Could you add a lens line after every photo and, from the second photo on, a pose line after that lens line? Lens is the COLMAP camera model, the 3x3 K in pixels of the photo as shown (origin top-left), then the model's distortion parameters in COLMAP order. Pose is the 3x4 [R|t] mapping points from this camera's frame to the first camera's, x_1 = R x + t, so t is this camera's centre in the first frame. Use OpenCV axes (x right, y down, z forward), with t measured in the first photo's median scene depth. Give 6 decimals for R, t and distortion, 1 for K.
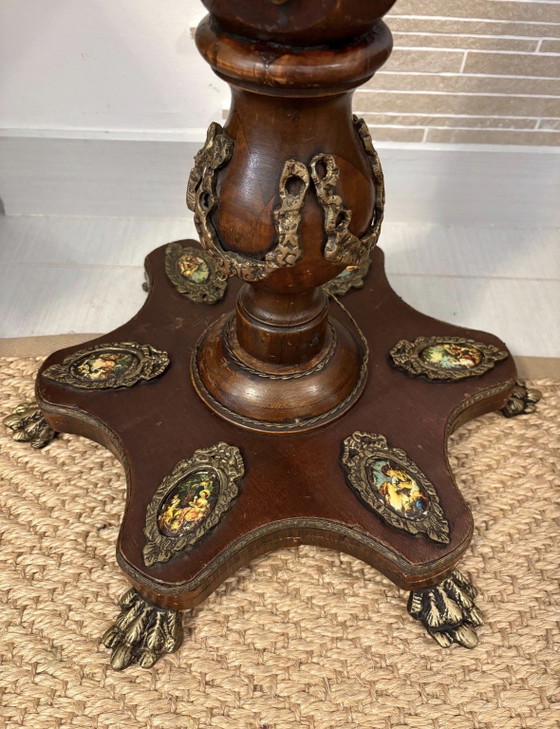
lens RADIAL K [[573.0, 0, 280.0], [0, 573.0, 364.5], [0, 0, 1]] dist [-0.007291, -0.009650]
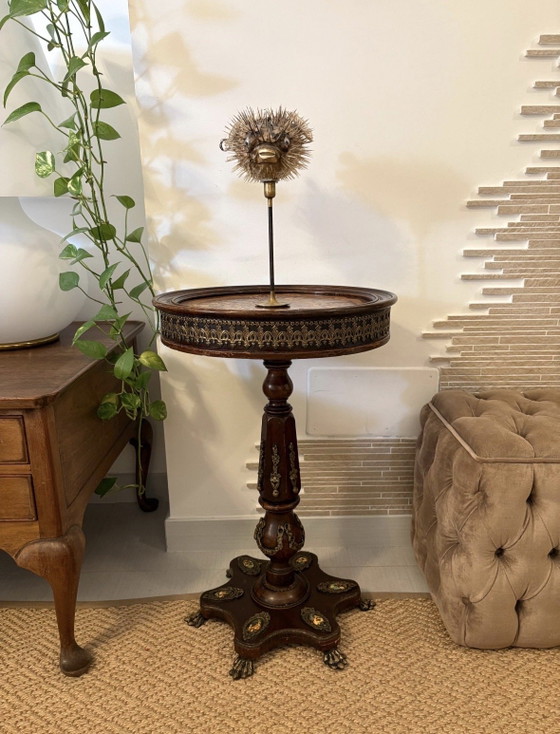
lens RADIAL K [[571.2, 0, 280.0], [0, 571.2, 367.0], [0, 0, 1]] dist [0.007909, -0.006071]
pose [[0.998876, -0.044047, 0.017494, -0.002556], [0.046128, 0.818770, -0.572266, 0.917372], [0.010884, 0.572430, 0.819881, -2.601793]]
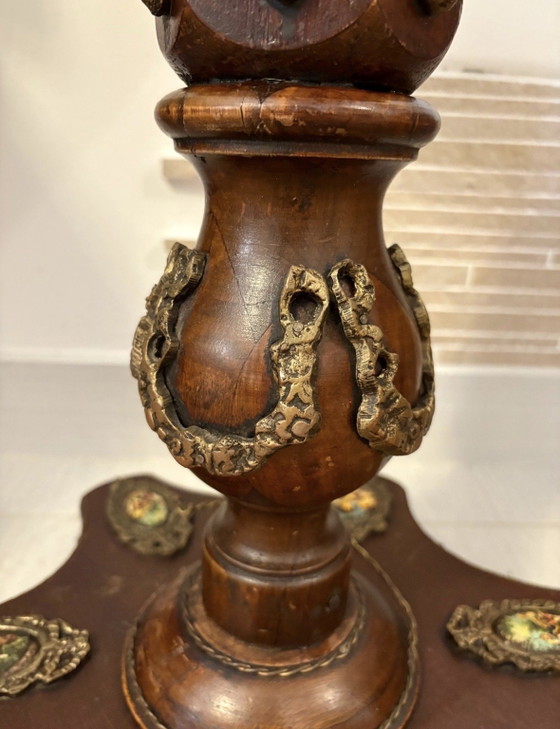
lens RADIAL K [[586.7, 0, 277.3], [0, 586.7, 366.5], [0, 0, 1]] dist [0.002769, -0.047089]
pose [[0.999347, -0.002213, 0.036064, -0.020039], [0.018605, 0.887148, -0.461109, 0.022298], [-0.030974, 0.461479, 0.886610, 0.373632]]
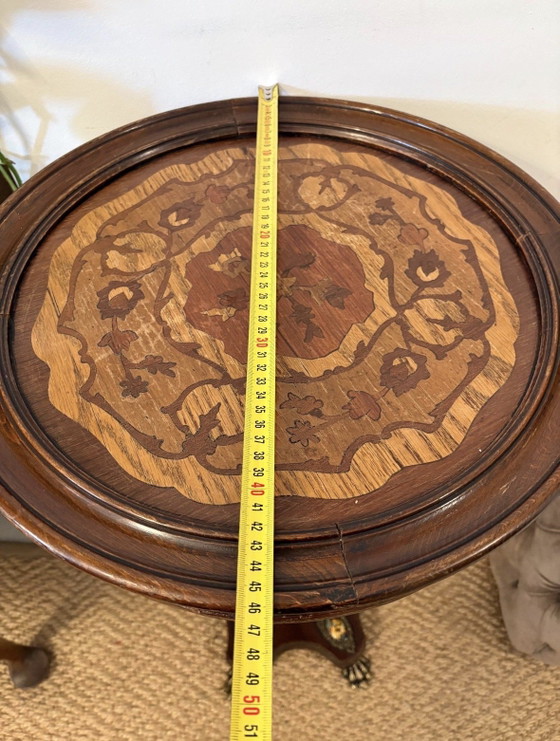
lens RADIAL K [[576.3, 0, 278.5], [0, 576.3, 368.2], [0, 0, 1]] dist [-0.006607, -0.009439]
pose [[0.998559, -0.039789, -0.036006, 0.092031], [0.043226, 0.994014, 0.100338, -1.186560], [0.031798, -0.101750, 0.994302, -1.397924]]
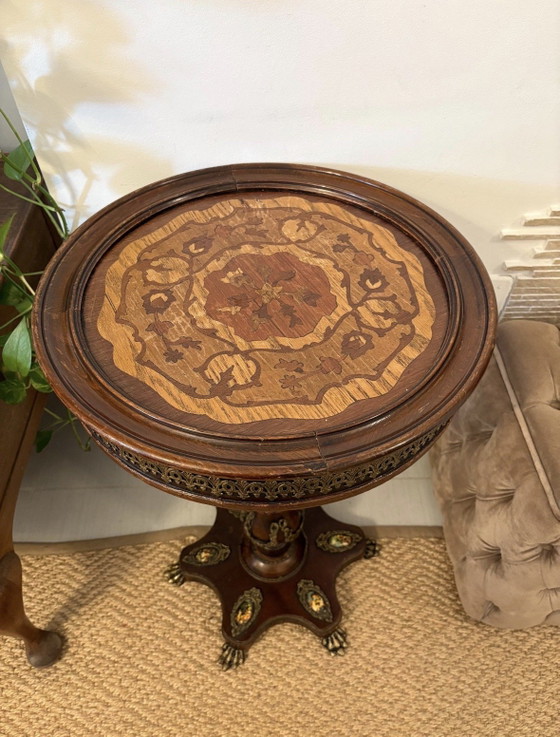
lens RADIAL K [[574.4, 0, 282.8], [0, 574.4, 367.4], [0, 0, 1]] dist [0.009699, -0.006621]
pose [[0.998428, -0.052886, 0.018588, 0.047557], [0.052700, 0.998556, 0.010377, -1.022173], [-0.019110, -0.009381, 0.999773, -1.919563]]
